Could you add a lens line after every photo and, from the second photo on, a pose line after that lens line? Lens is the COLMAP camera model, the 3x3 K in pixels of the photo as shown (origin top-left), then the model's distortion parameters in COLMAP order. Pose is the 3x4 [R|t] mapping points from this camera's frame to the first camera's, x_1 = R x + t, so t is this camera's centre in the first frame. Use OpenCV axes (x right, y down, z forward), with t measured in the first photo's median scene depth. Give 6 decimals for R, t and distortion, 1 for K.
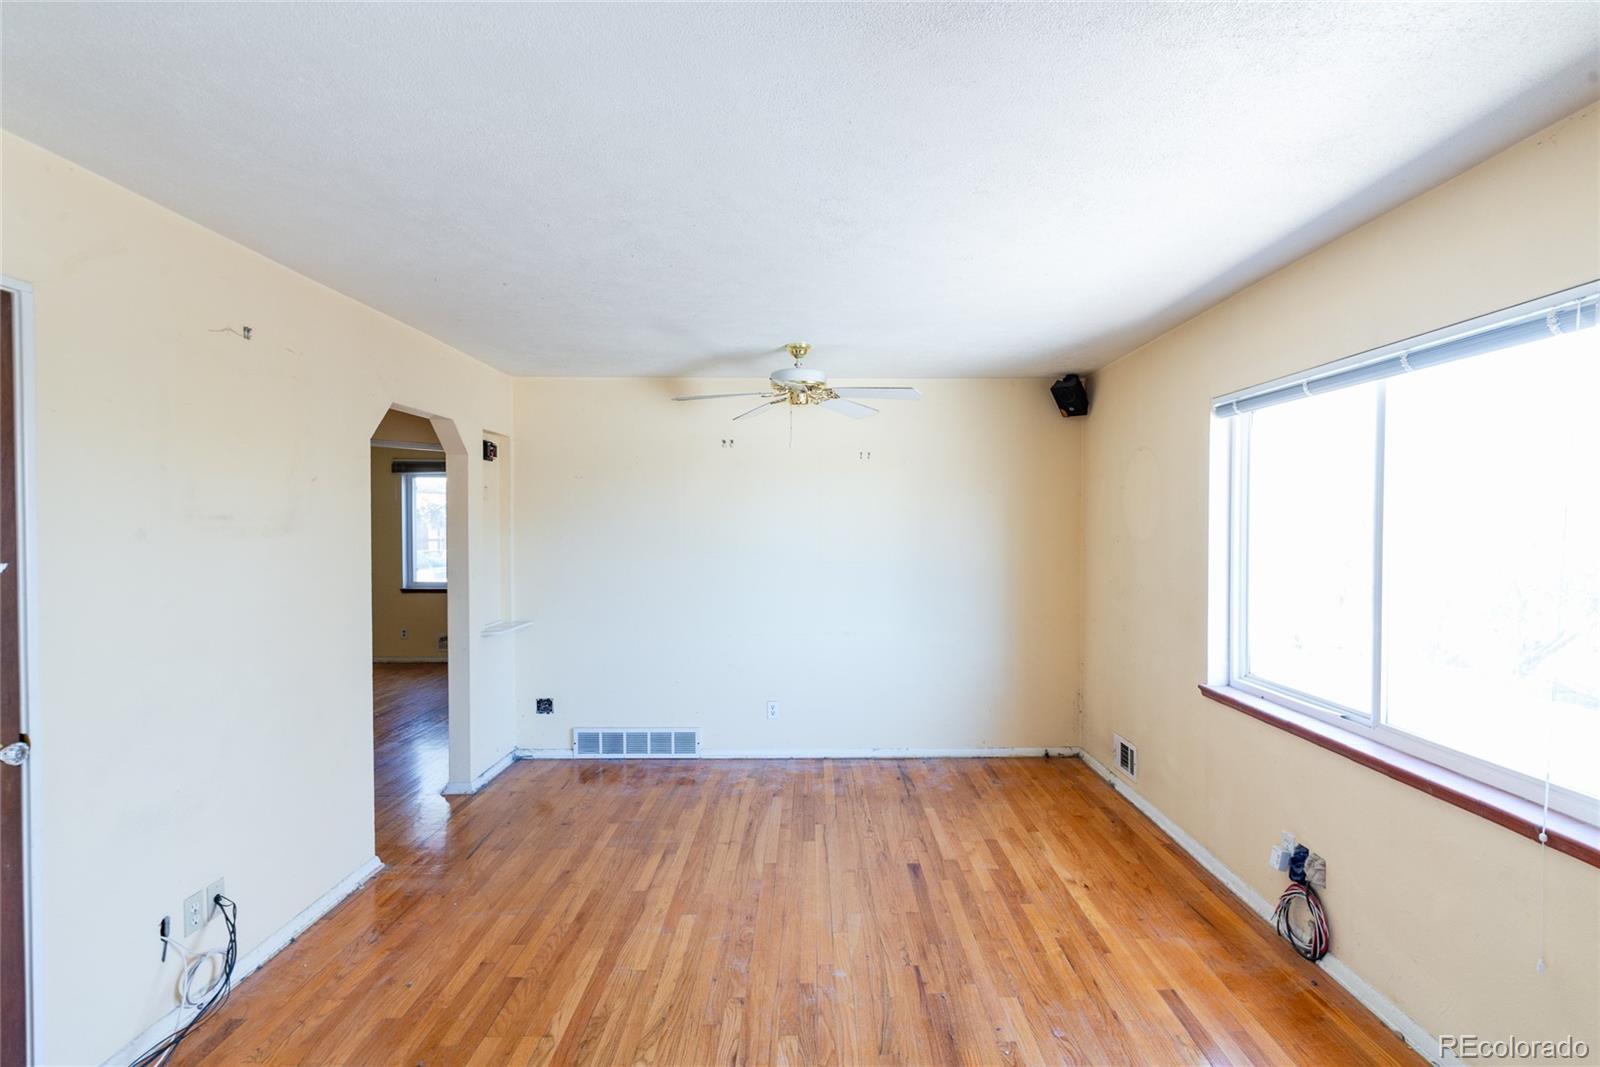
lens RADIAL K [[800.7, 0, 821.1], [0, 800.7, 538.6], [0, 0, 1]] dist [0.000666, 0.000569]
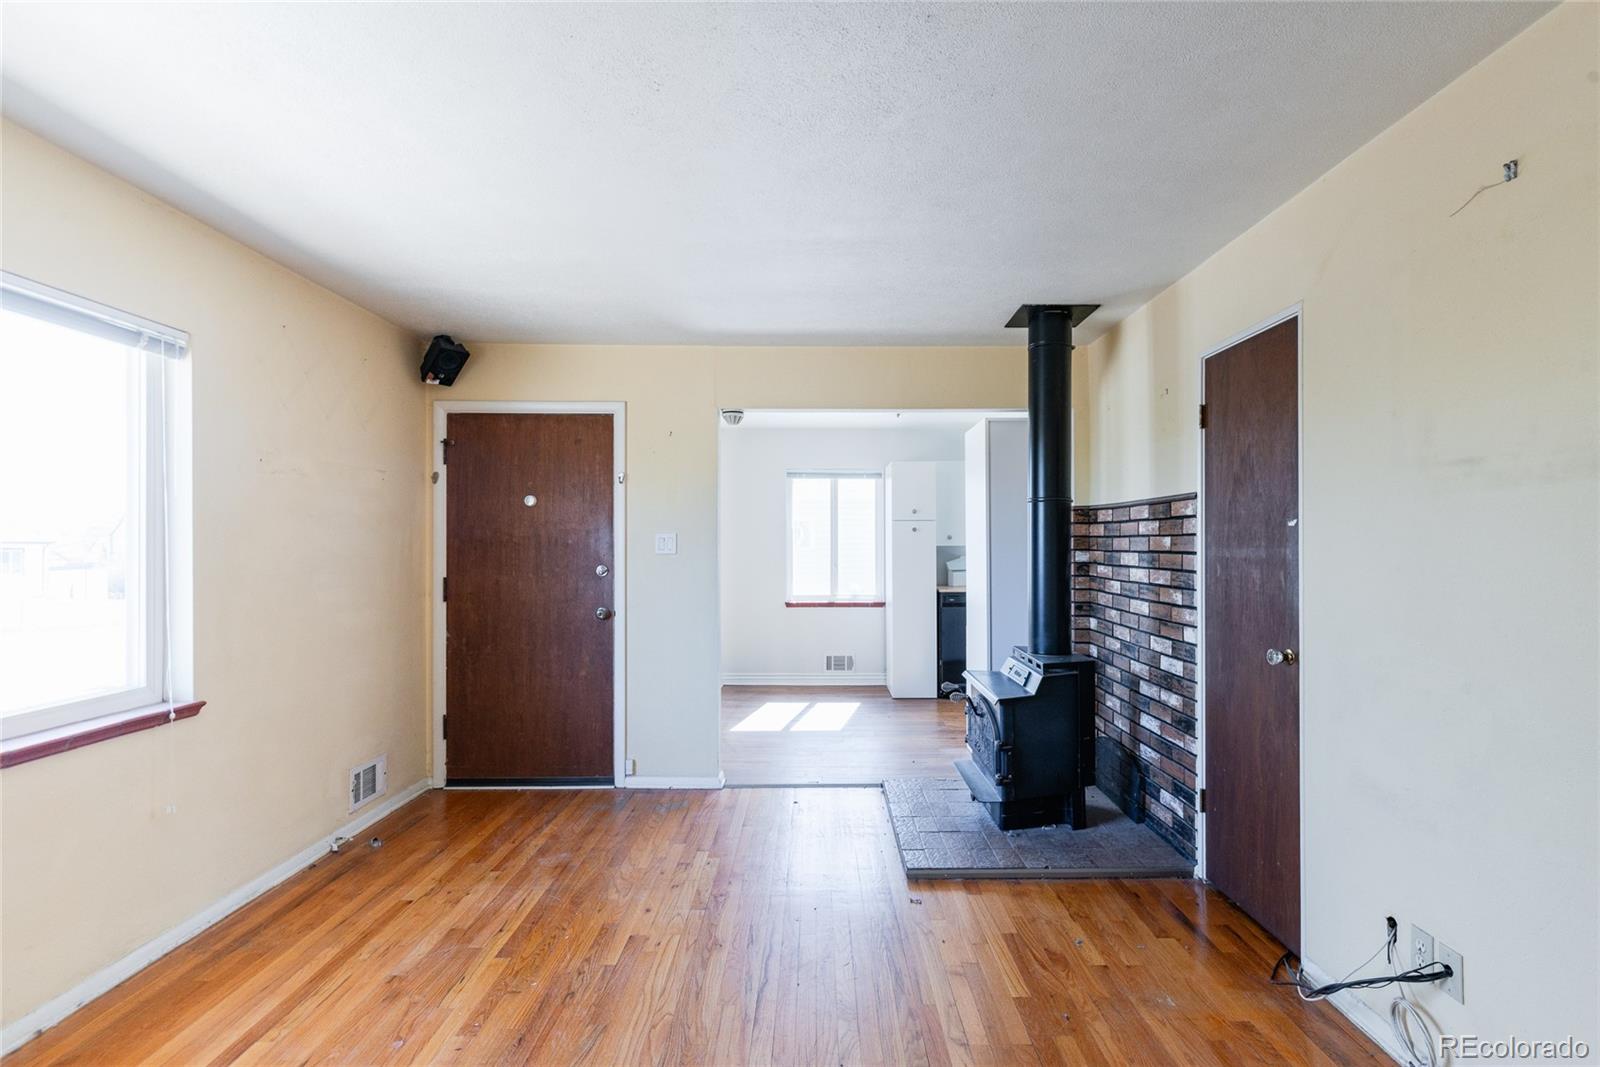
lens RADIAL K [[800.7, 0, 821.1], [0, 800.7, 538.6], [0, 0, 1]] dist [0.000666, 0.000569]
pose [[-0.999997, 0.000119, 0.002269, -0.098365], [0.000147, 0.999927, 0.012111, 0.020495], [-0.002267, 0.012111, -0.999924, 1.022394]]
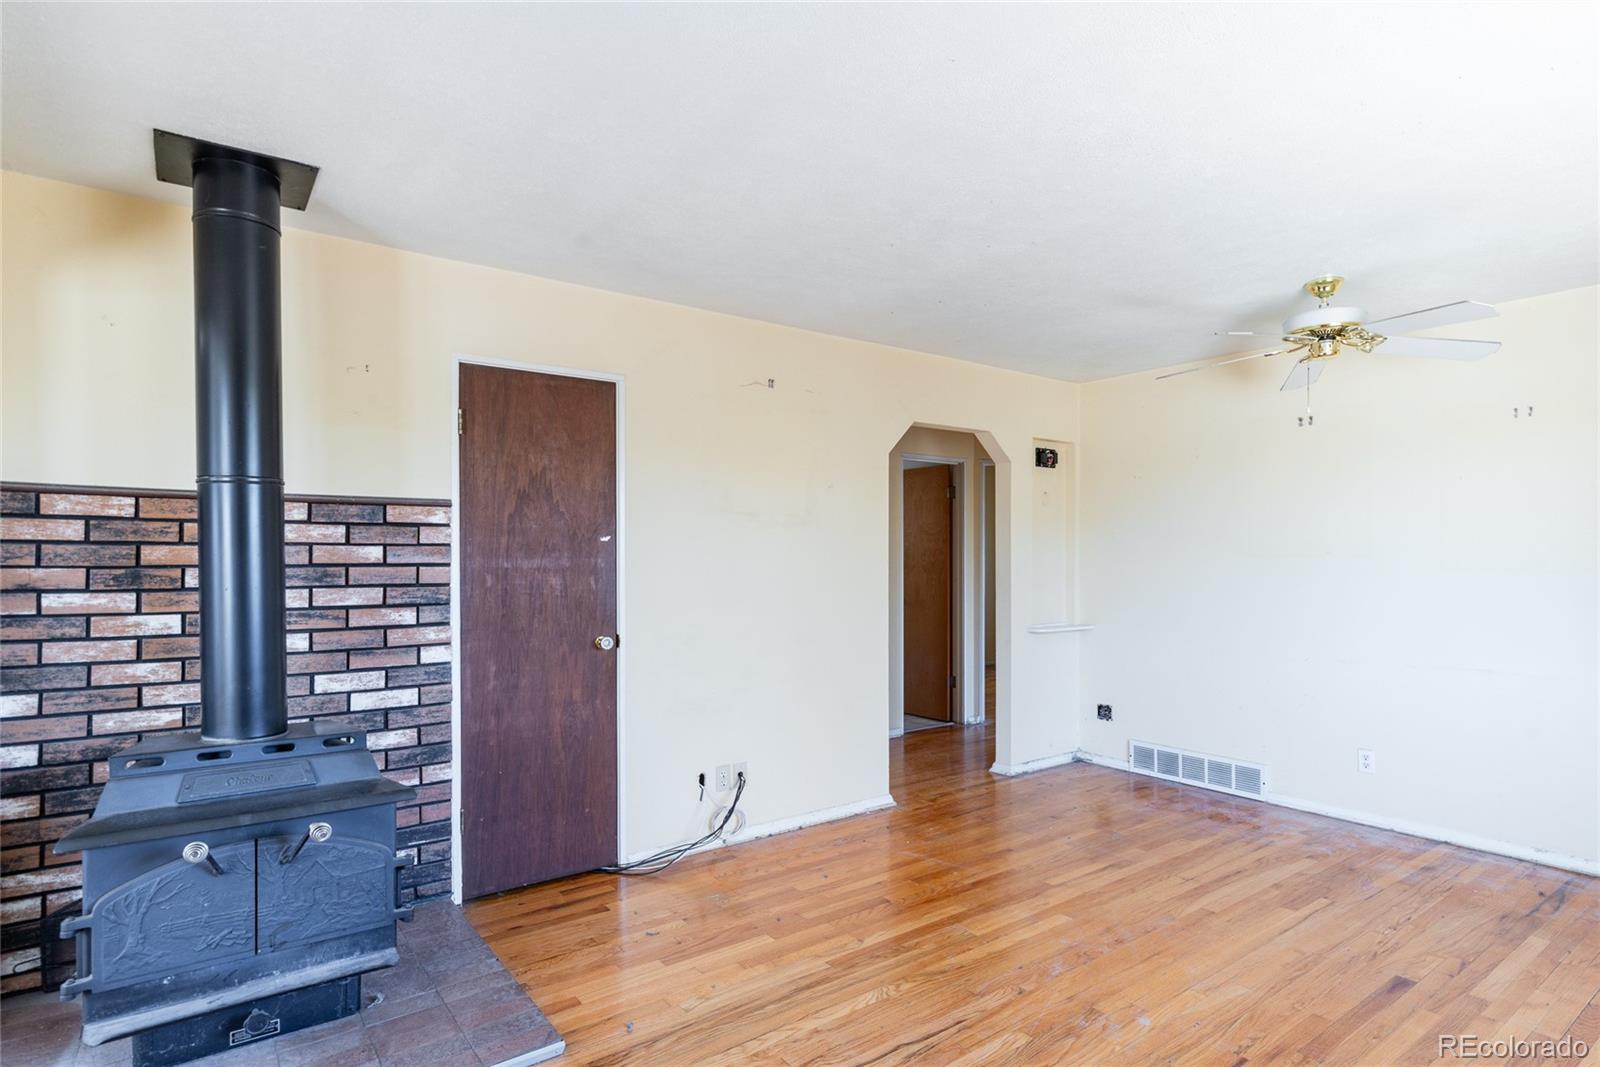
lens RADIAL K [[839.6, 0, 806.5], [0, 839.6, 566.2], [0, 0, 1]] dist [-0.001063, 0.000619]
pose [[0.593169, 0.007685, -0.805041, 0.321024], [-0.011459, 0.999934, 0.001102, 0.039418], [0.804997, 0.008571, 0.593217, 0.109917]]
